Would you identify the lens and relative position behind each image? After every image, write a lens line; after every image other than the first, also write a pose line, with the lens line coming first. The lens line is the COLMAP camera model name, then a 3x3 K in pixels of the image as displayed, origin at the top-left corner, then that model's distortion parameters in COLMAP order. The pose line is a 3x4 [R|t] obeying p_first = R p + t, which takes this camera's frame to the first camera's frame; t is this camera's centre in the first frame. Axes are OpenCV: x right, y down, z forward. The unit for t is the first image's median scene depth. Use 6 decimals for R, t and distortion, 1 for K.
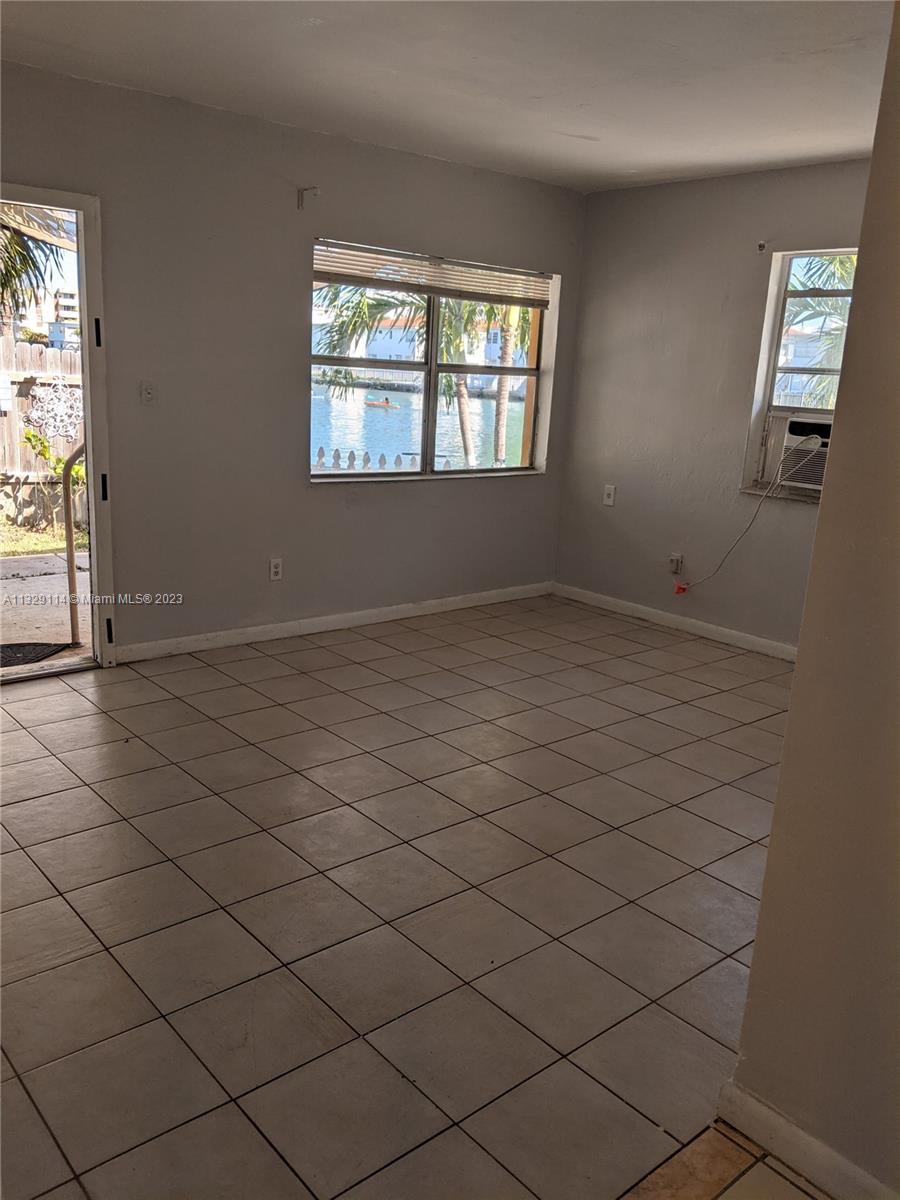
lens RADIAL K [[970.5, 0, 450.0], [0, 970.5, 589.2], [0, 0, 1]] dist [0.065519, -0.133825]
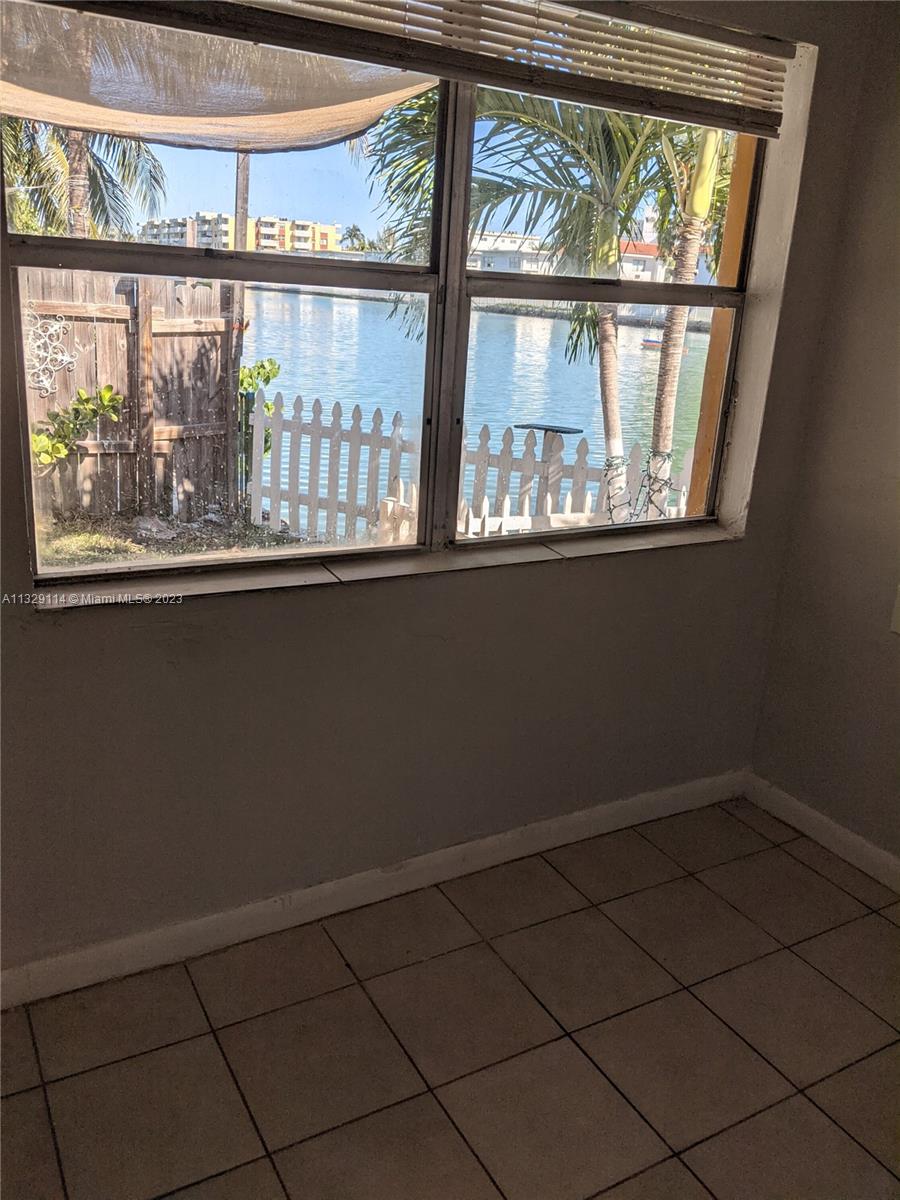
lens RADIAL K [[970.5, 0, 428.8], [0, 970.5, 558.4], [0, 0, 1]] dist [0.065519, -0.133825]
pose [[0.977401, 0.059296, -0.202909, 0.055220], [-0.051366, 0.997704, 0.044131, -0.132933], [0.205060, -0.032711, 0.978203, 0.606326]]
